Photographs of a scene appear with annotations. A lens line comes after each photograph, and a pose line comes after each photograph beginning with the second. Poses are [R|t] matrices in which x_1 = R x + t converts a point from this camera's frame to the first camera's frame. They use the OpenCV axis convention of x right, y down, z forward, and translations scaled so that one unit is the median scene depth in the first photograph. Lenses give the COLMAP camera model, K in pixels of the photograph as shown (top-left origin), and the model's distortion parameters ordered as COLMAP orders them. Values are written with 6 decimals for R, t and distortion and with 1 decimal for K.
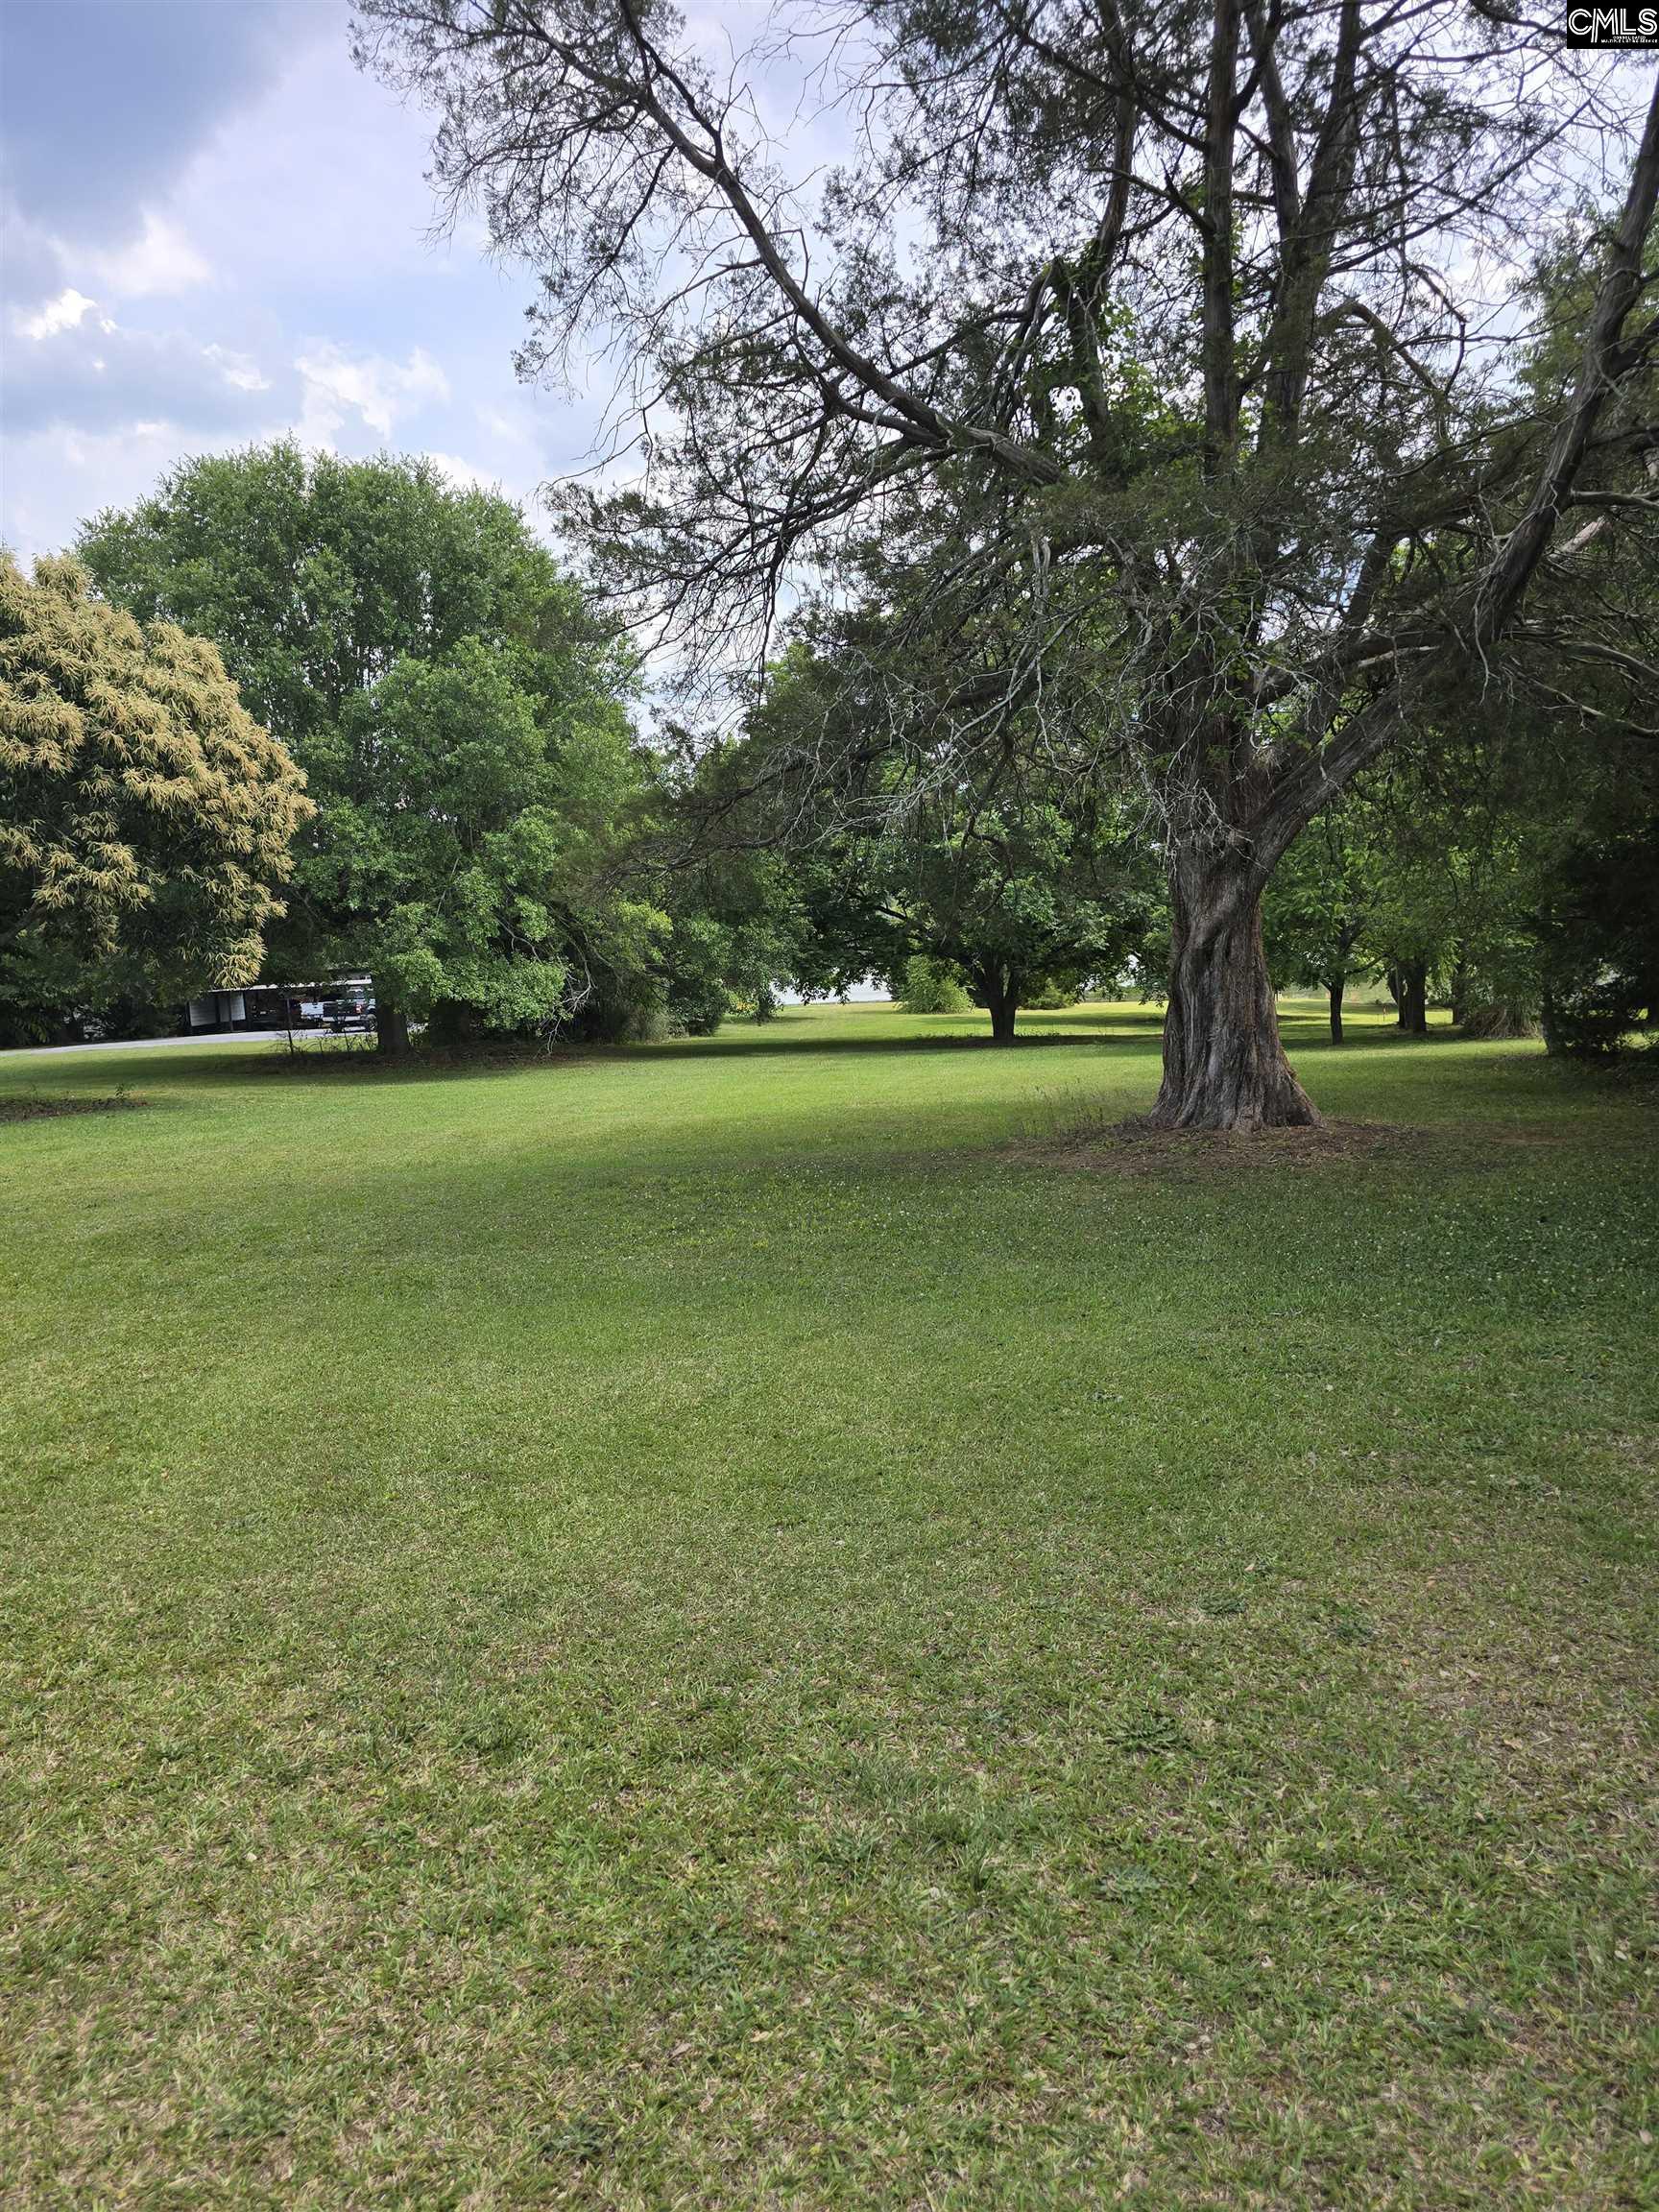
lens RADIAL K [[1468.5, 0, 818.9], [0, 1468.5, 1103.0], [0, 0, 1]] dist [0.000850, -0.000516]
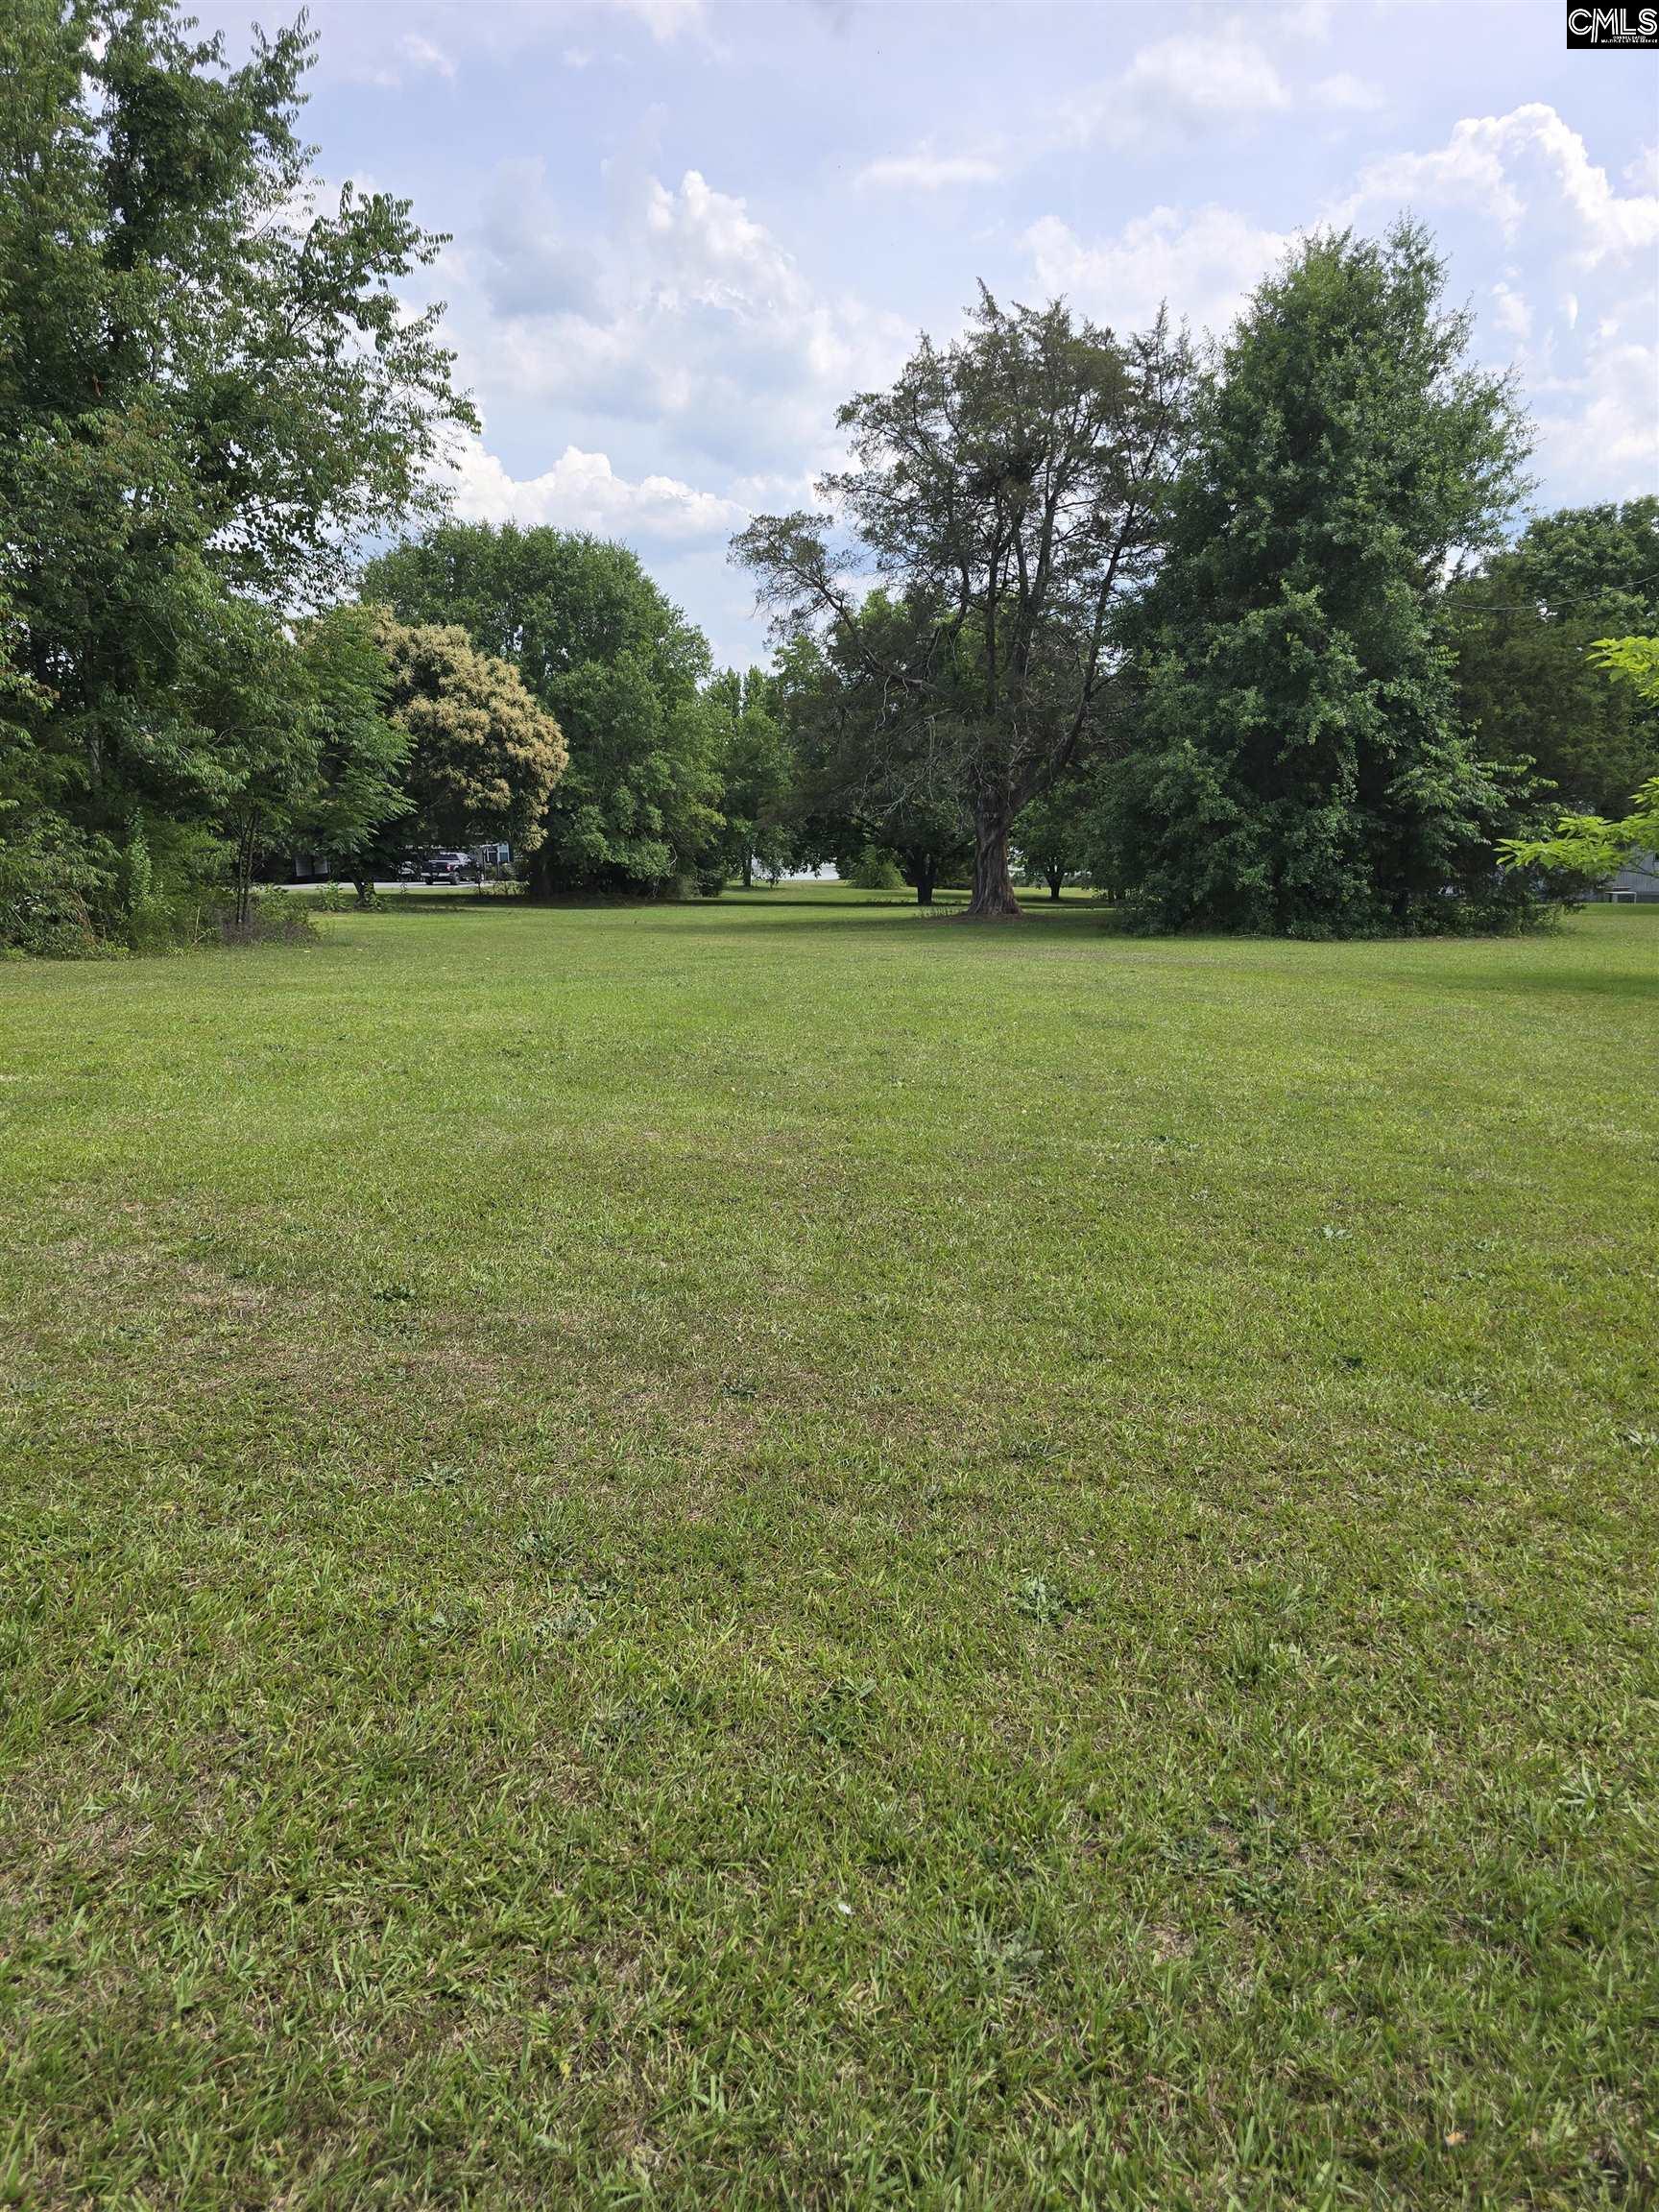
lens RADIAL K [[1468.5, 0, 838.4], [0, 1468.5, 1116.6], [0, 0, 1]] dist [0.000850, -0.000516]
pose [[0.997454, 0.027588, 0.065758, -0.086740], [-0.033196, 0.995760, 0.085787, 0.073519], [-0.063112, -0.087752, 0.994141, -0.797363]]
